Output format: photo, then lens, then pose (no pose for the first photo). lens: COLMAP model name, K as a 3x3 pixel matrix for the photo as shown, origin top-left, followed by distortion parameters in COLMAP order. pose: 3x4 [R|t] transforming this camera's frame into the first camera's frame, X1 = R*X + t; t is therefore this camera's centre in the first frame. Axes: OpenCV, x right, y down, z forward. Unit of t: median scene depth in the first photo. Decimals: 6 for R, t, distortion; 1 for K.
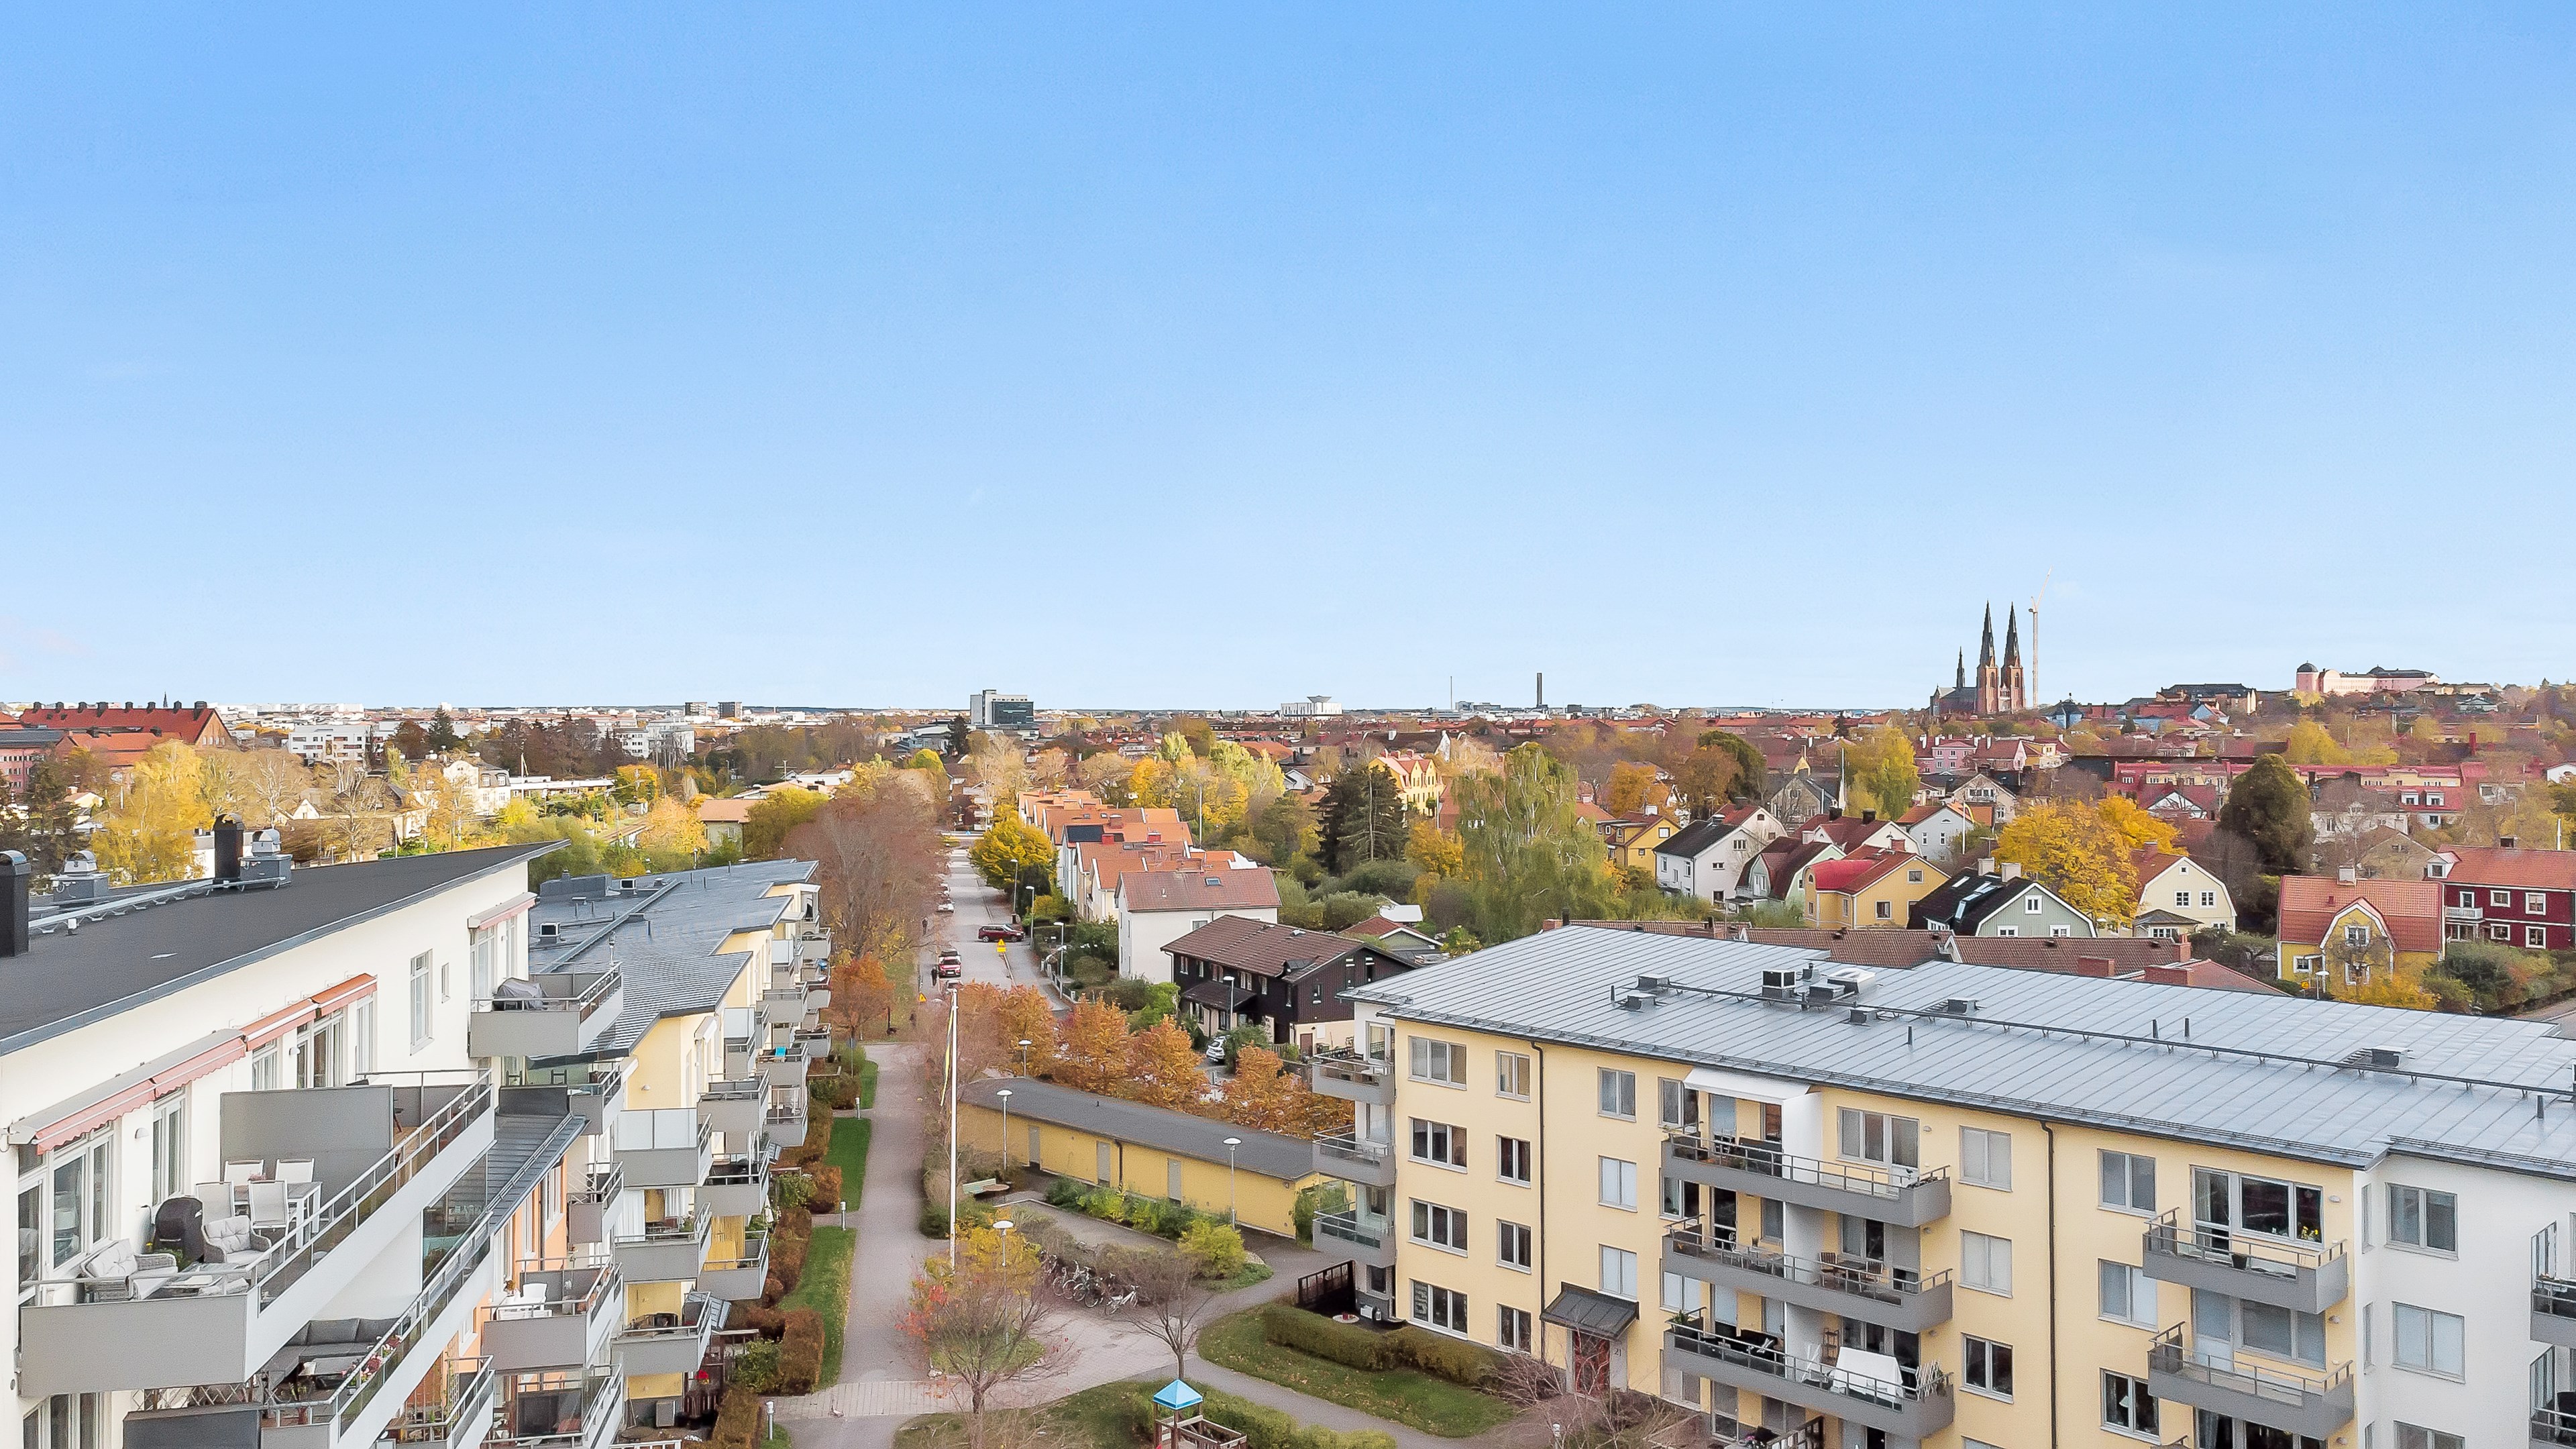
lens RADIAL K [[1944.3, 0, 1289.4], [0, 1944.3, 737.1], [0, 0, 1]] dist [0.048620, 0.010727]
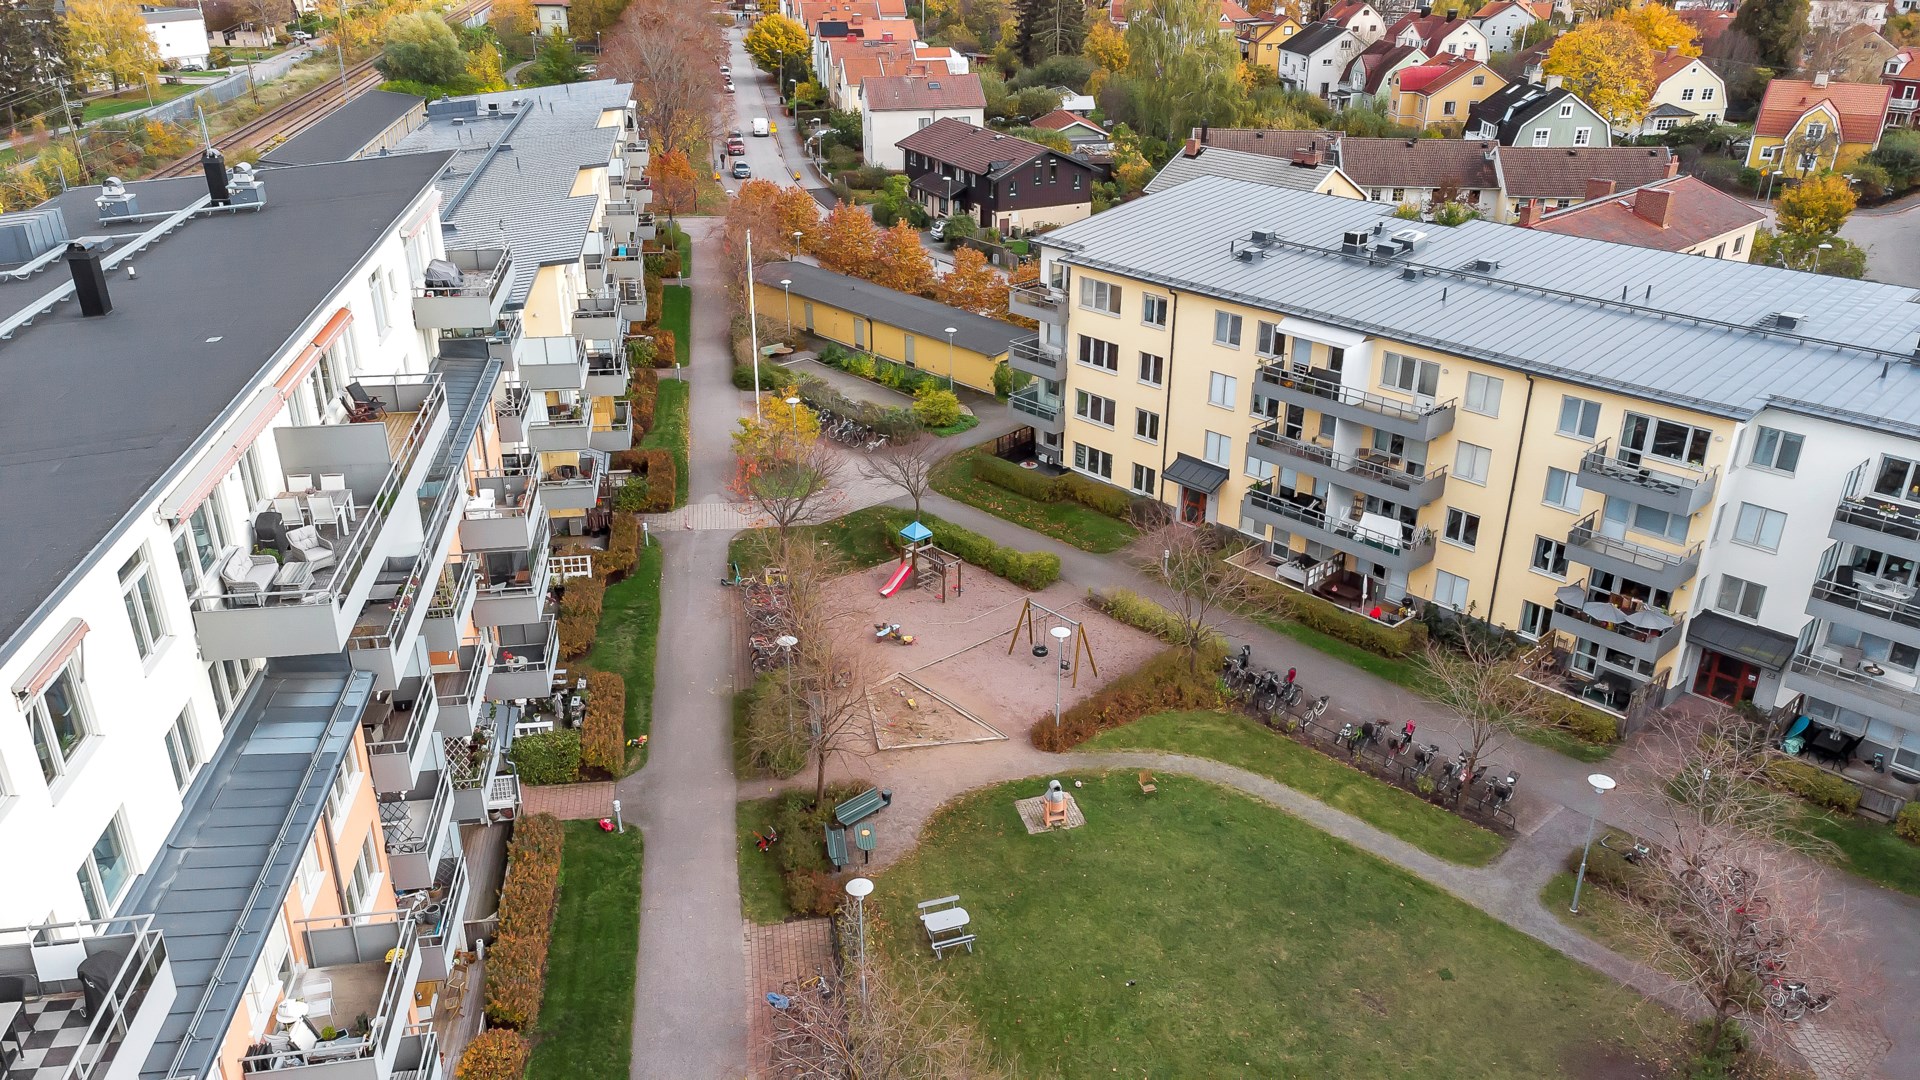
lens RADIAL K [[1427.4, 0, 960.0], [0, 1427.4, 555.2], [0, 0, 1]] dist [0.049782, 0.009539]
pose [[0.999756, 0.014464, -0.016680, -0.003892], [-0.006288, 0.910752, 0.412905, -0.083520], [0.021163, -0.412699, 0.910621, -0.004476]]
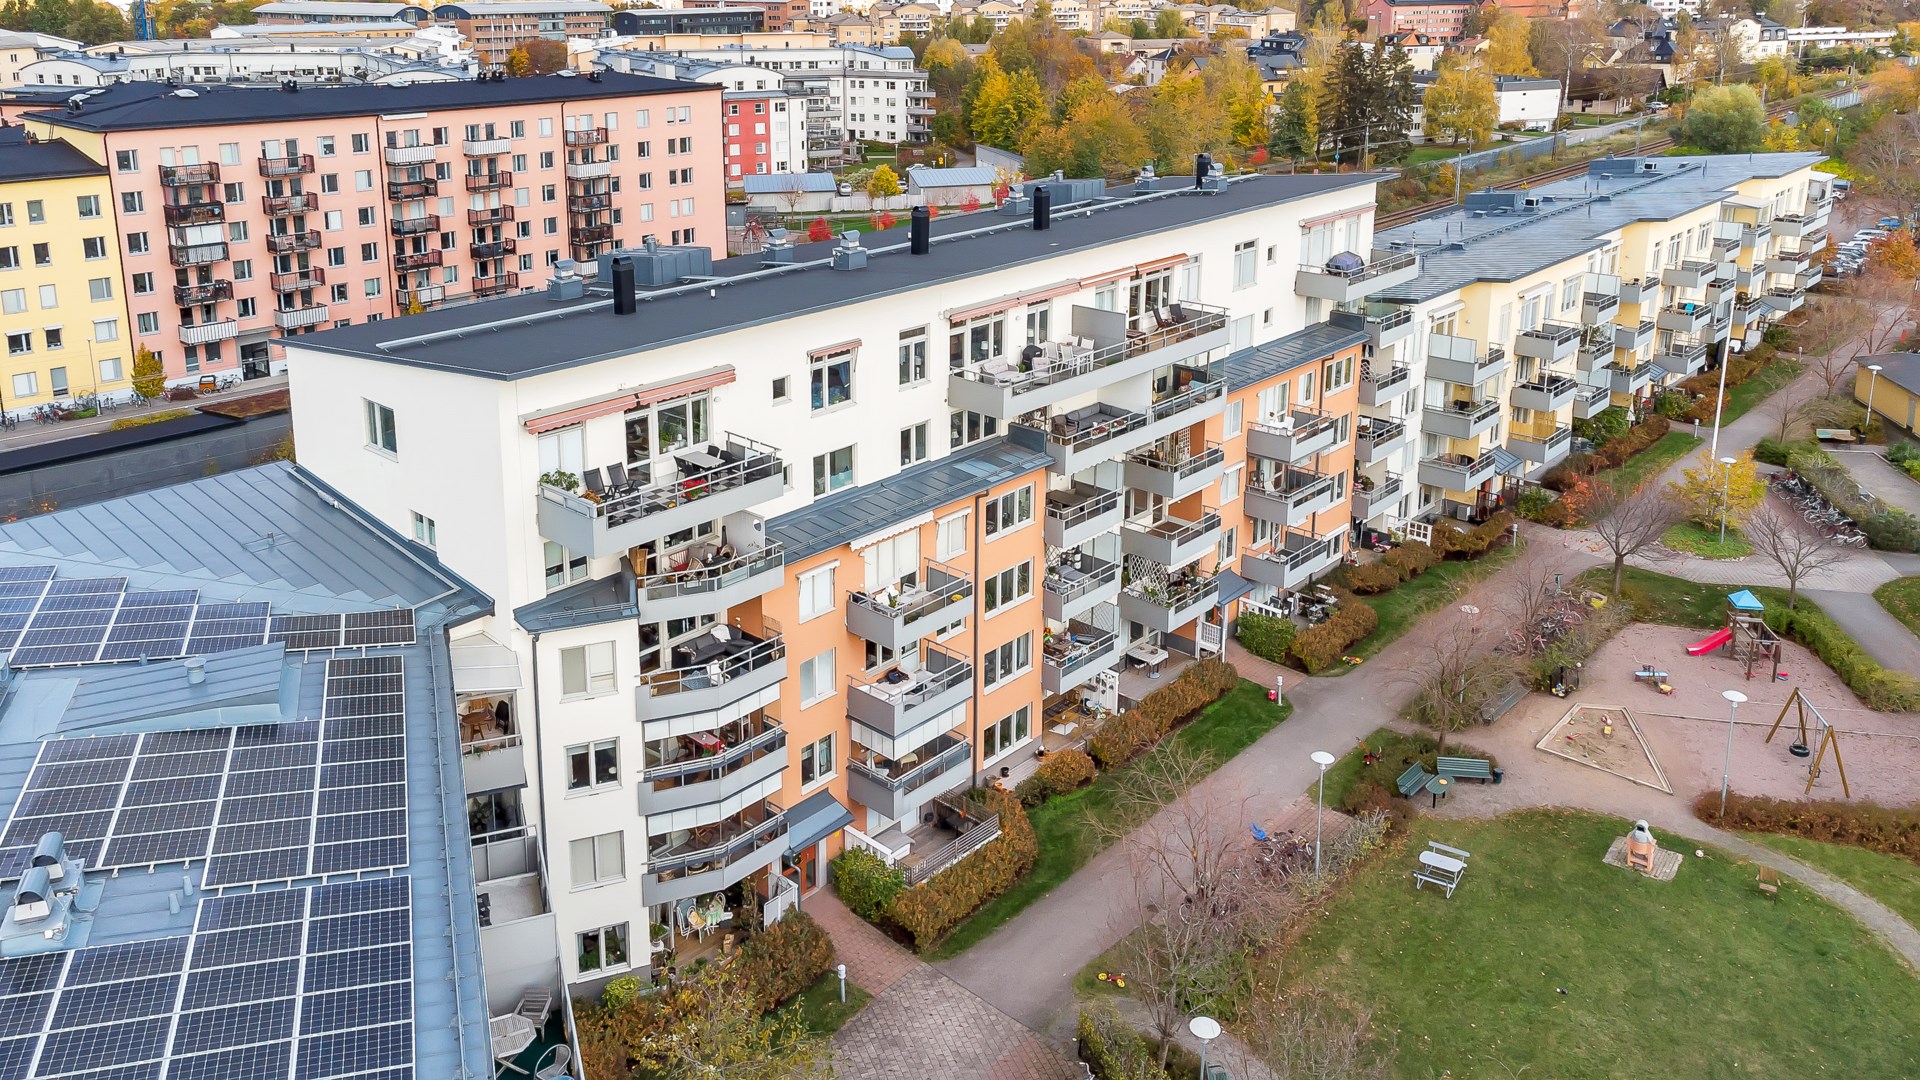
lens RADIAL K [[1492.9, 0, 954.4], [0, 1492.9, 335.8], [0, 0, 1]] dist [0.079209, -0.109108]
pose [[0.605773, 0.191722, -0.772193, 0.349014], [-0.007688, 0.971899, 0.235274, -0.092928], [0.795600, -0.136586, 0.590224, -0.078286]]
